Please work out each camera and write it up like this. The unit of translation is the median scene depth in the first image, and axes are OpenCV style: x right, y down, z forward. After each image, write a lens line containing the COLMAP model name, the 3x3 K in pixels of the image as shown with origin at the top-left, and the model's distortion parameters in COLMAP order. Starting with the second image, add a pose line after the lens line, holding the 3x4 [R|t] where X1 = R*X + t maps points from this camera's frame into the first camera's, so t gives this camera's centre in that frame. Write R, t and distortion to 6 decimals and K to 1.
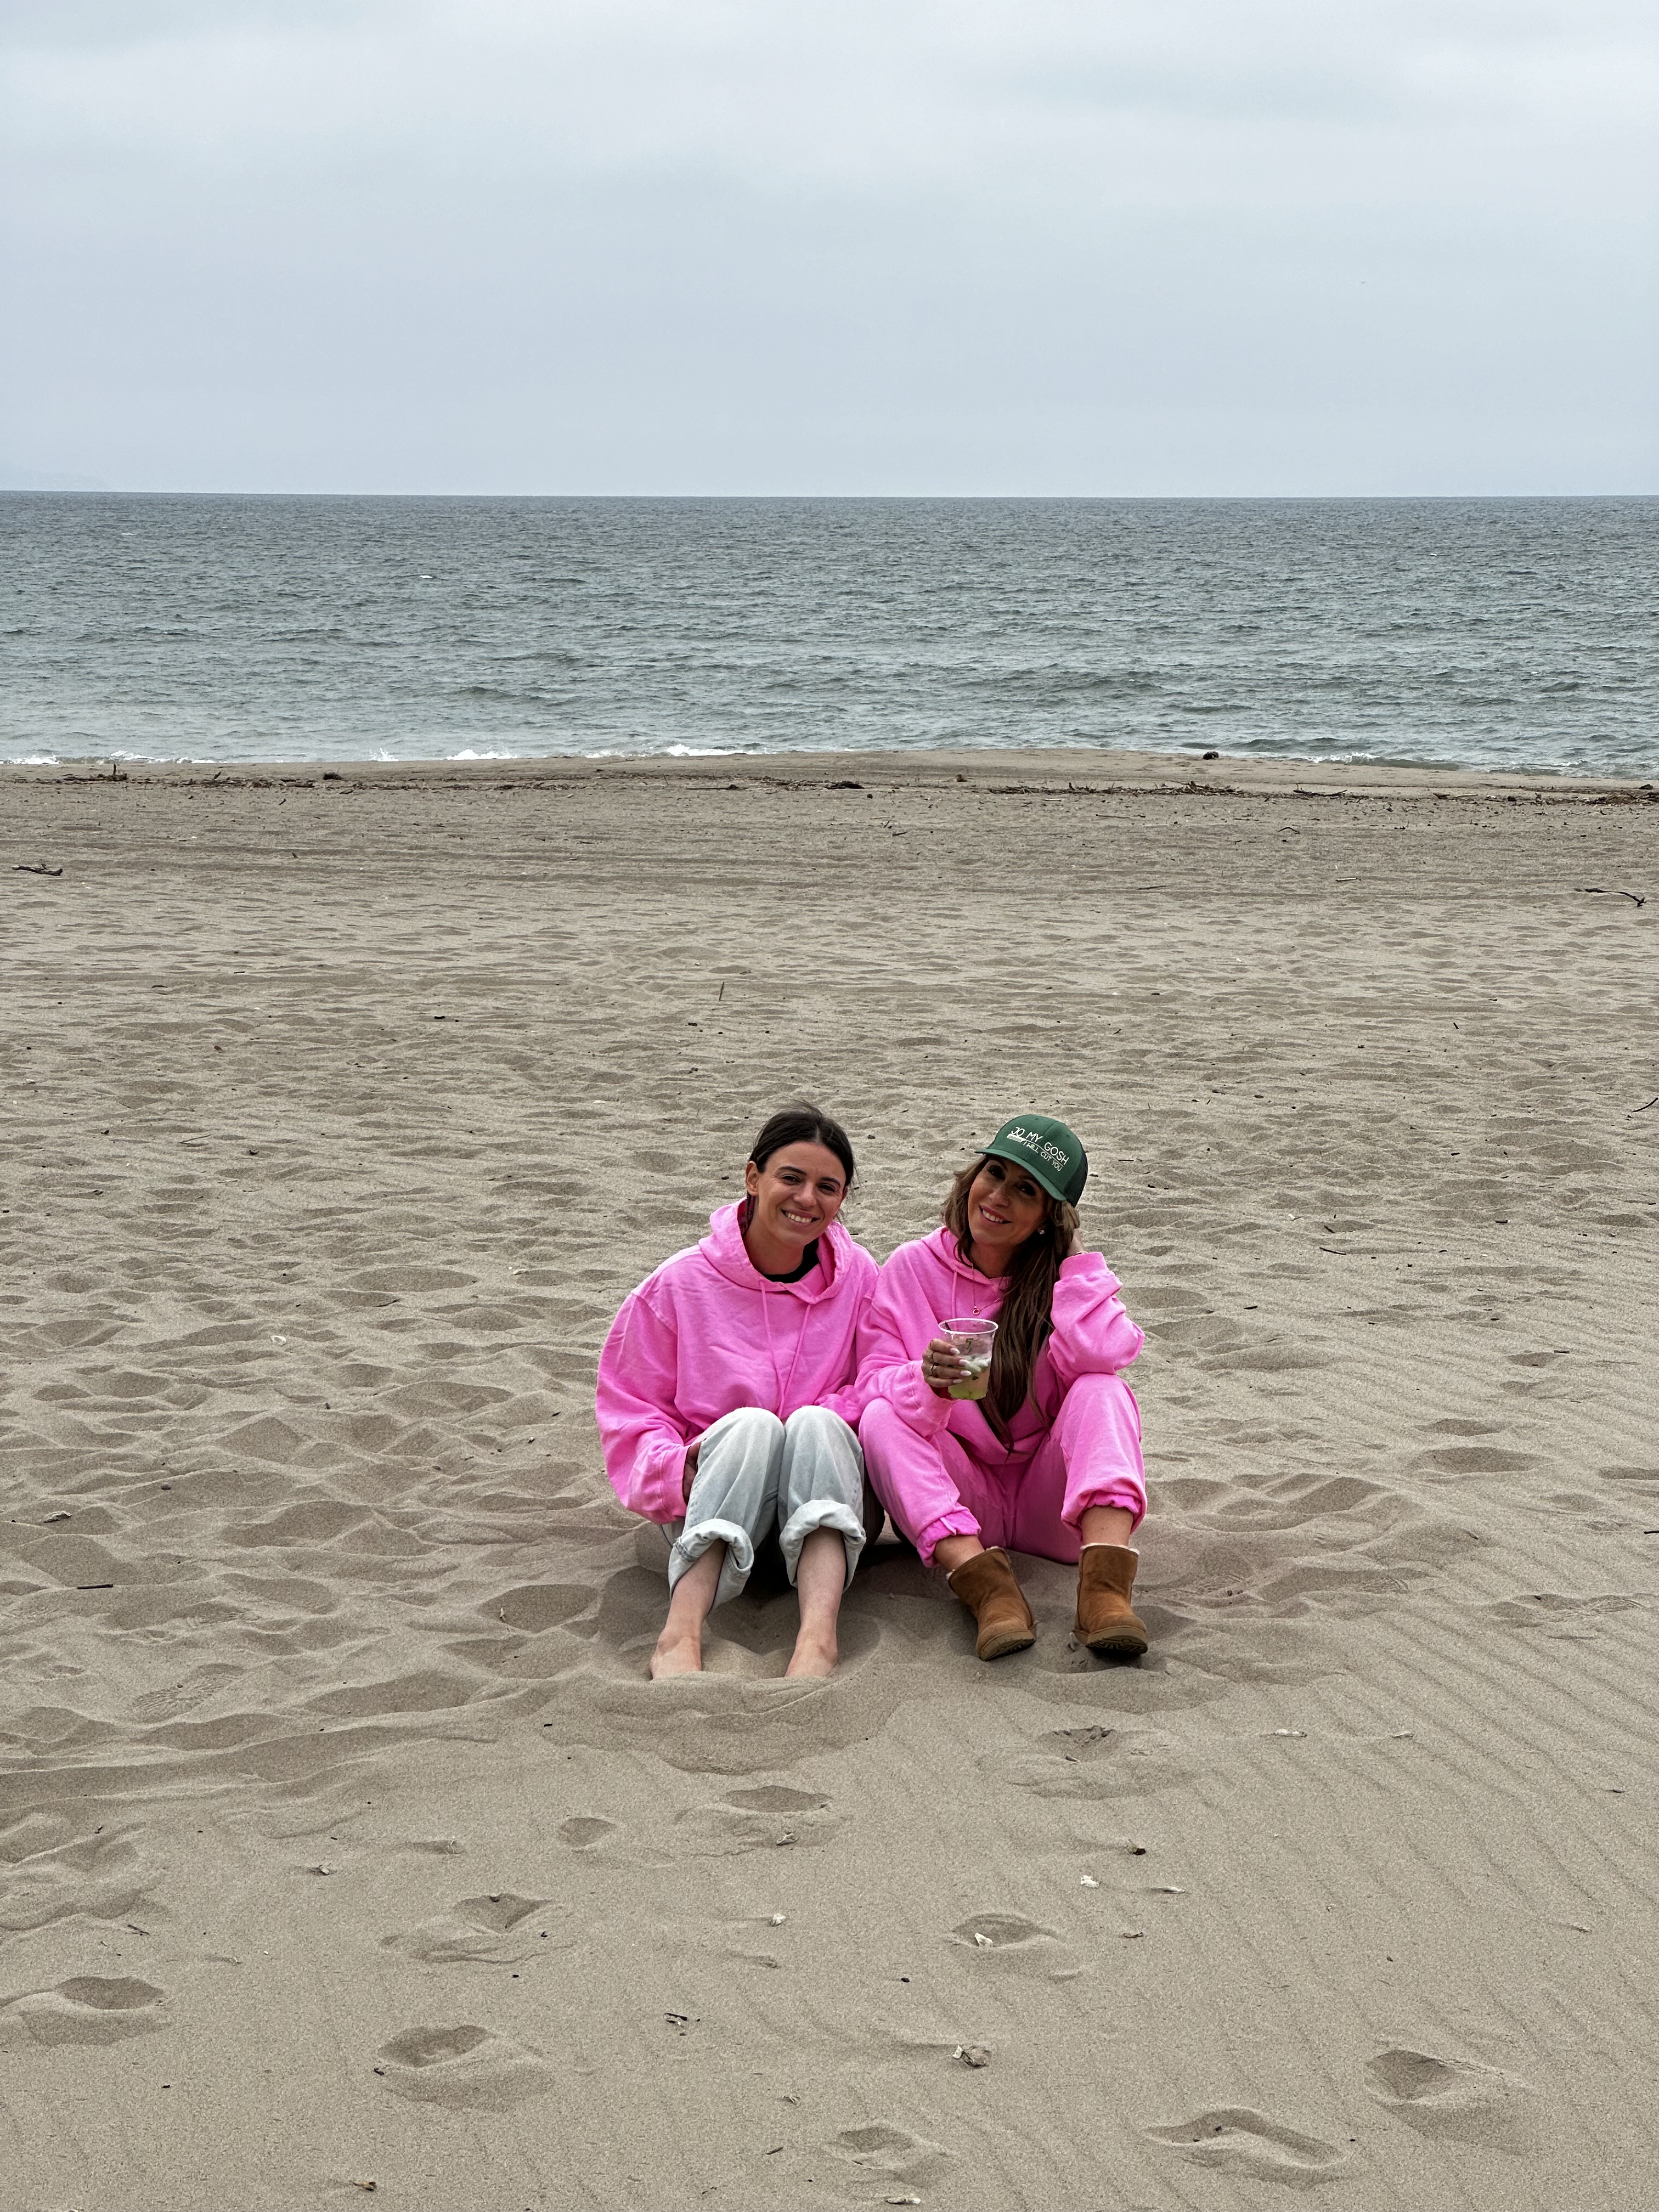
lens RADIAL K [[5097.7, 0, 829.5], [0, 5097.7, 1106.0], [0, 0, 1]] dist [-0.095049, 5.438874]
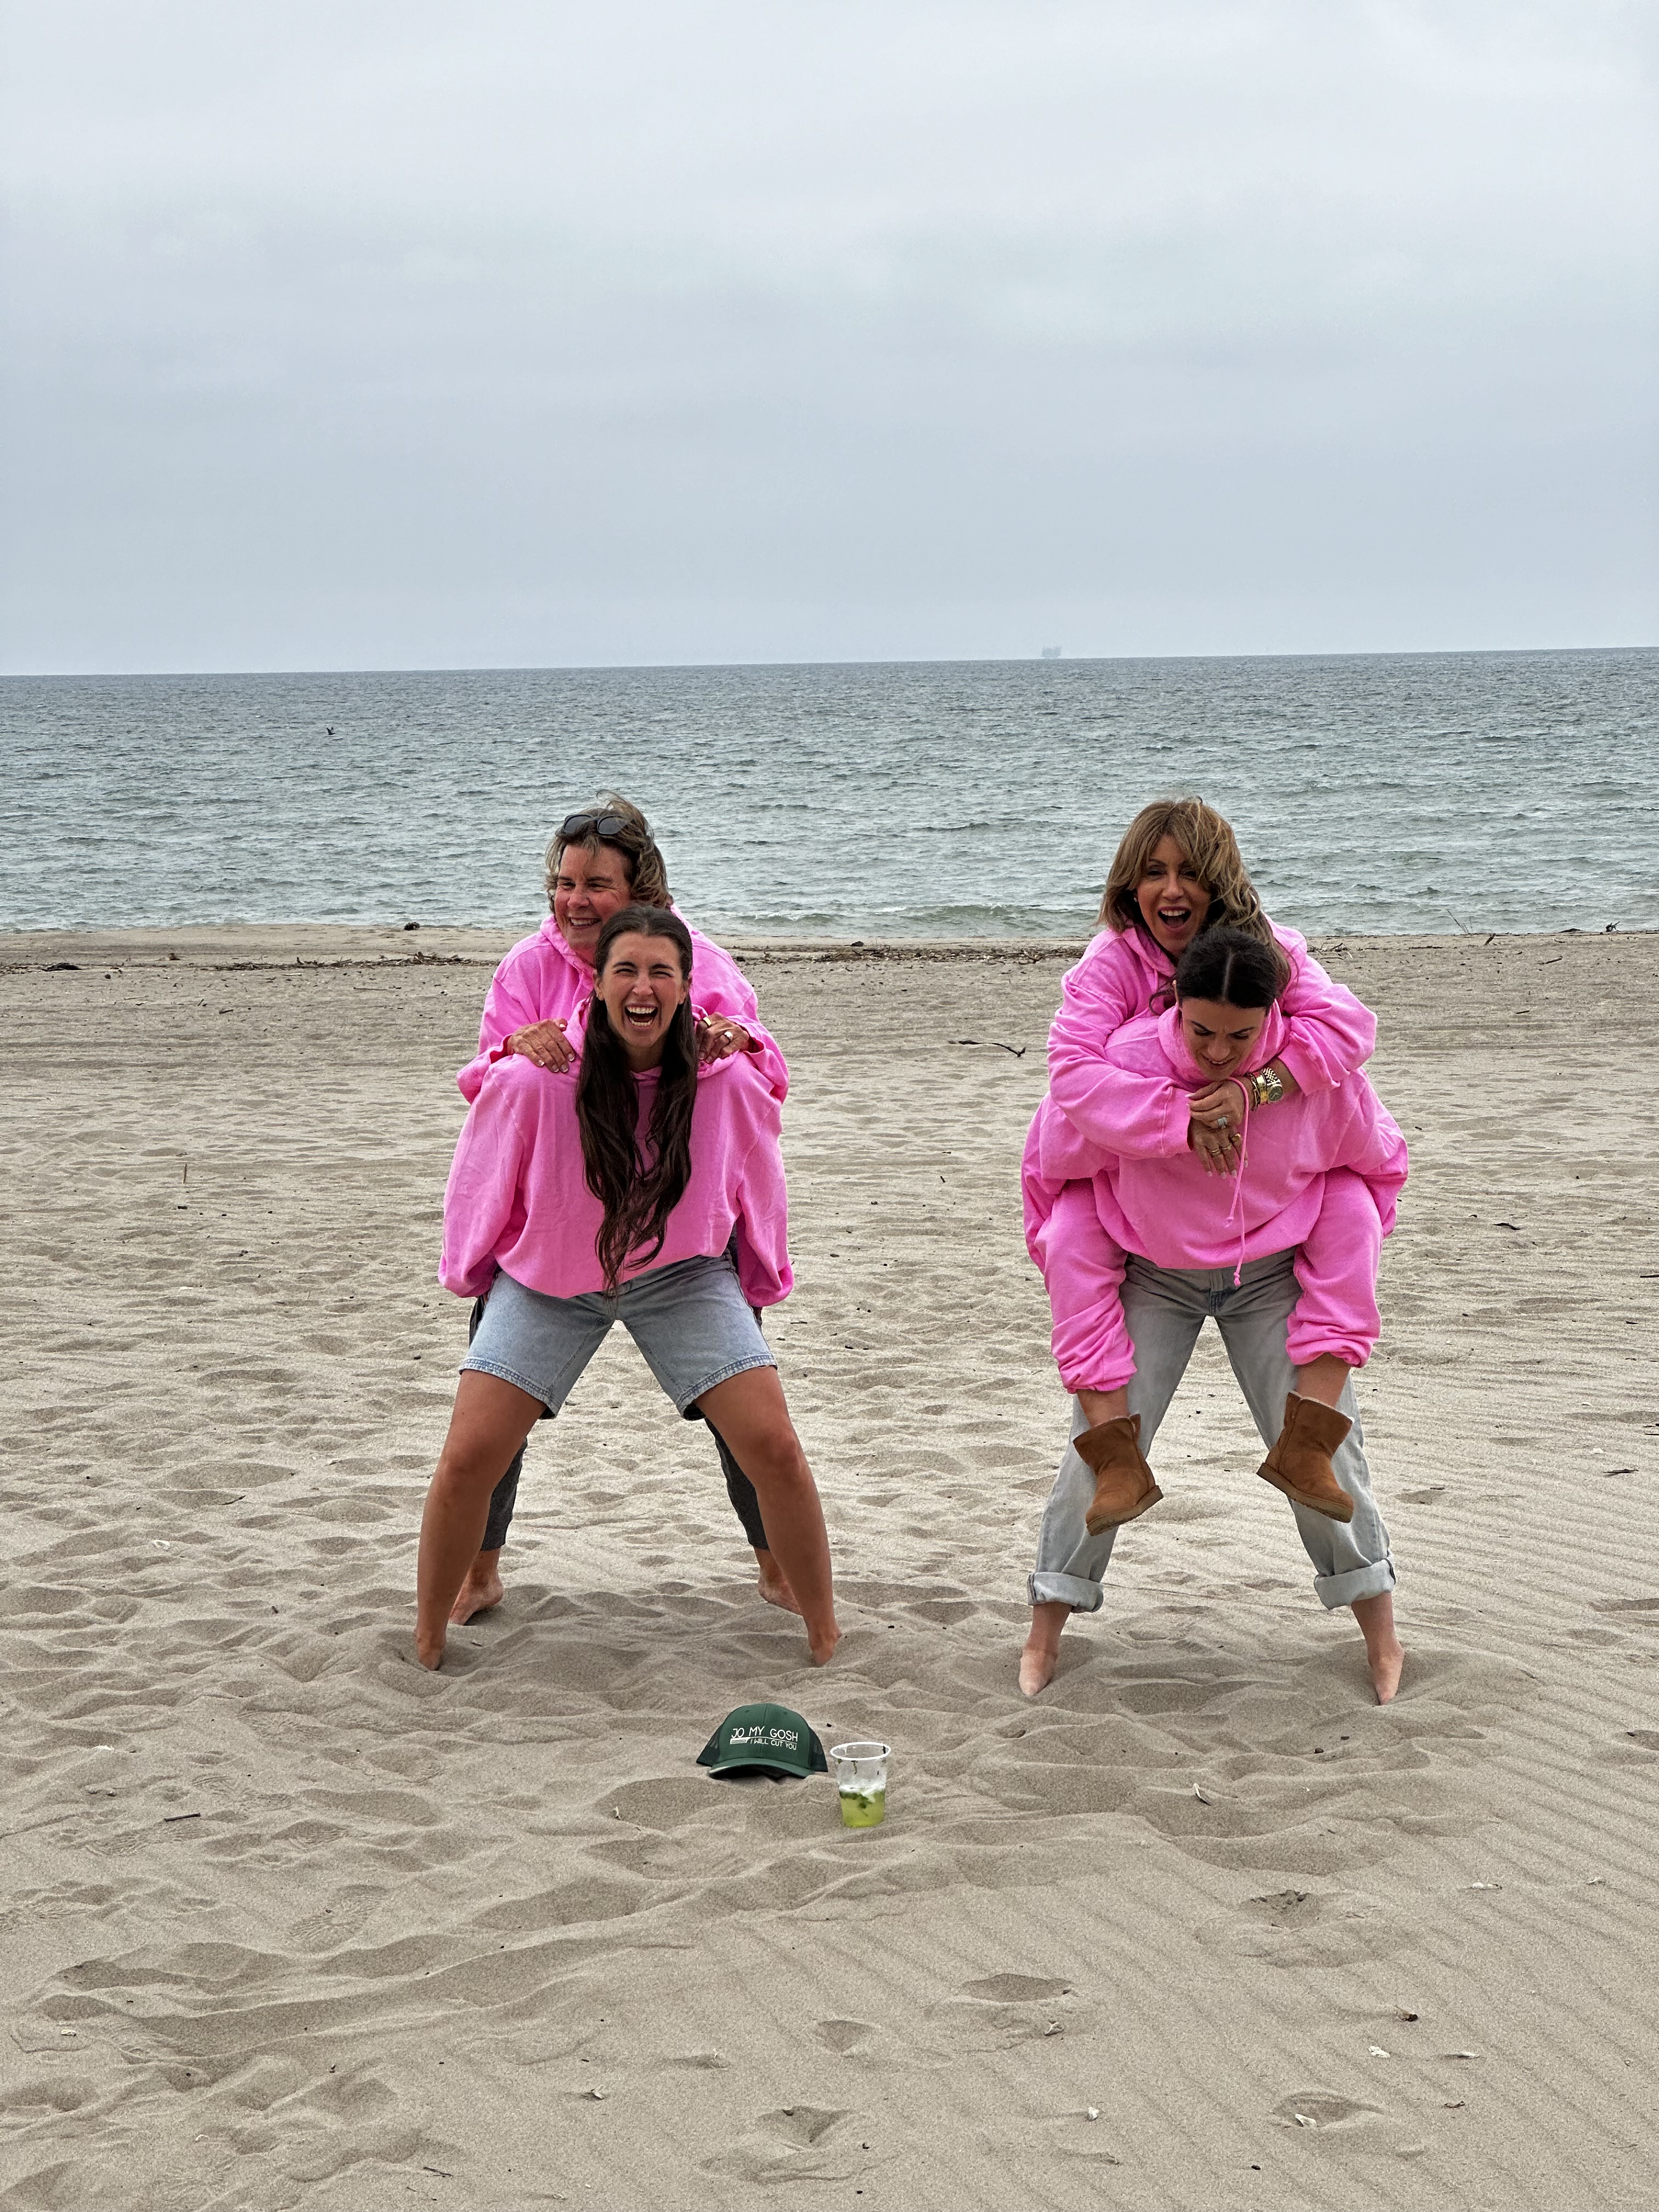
lens RADIAL K [[5080.9, 0, 858.3], [0, 5080.9, 1110.3], [0, 0, 1]] dist [0.050340, 2.593114]
pose [[0.982983, -0.037133, 0.179905, -0.199620], [0.043009, 0.998657, -0.028871, -0.002649], [-0.178591, 0.036117, 0.983260, 0.051772]]
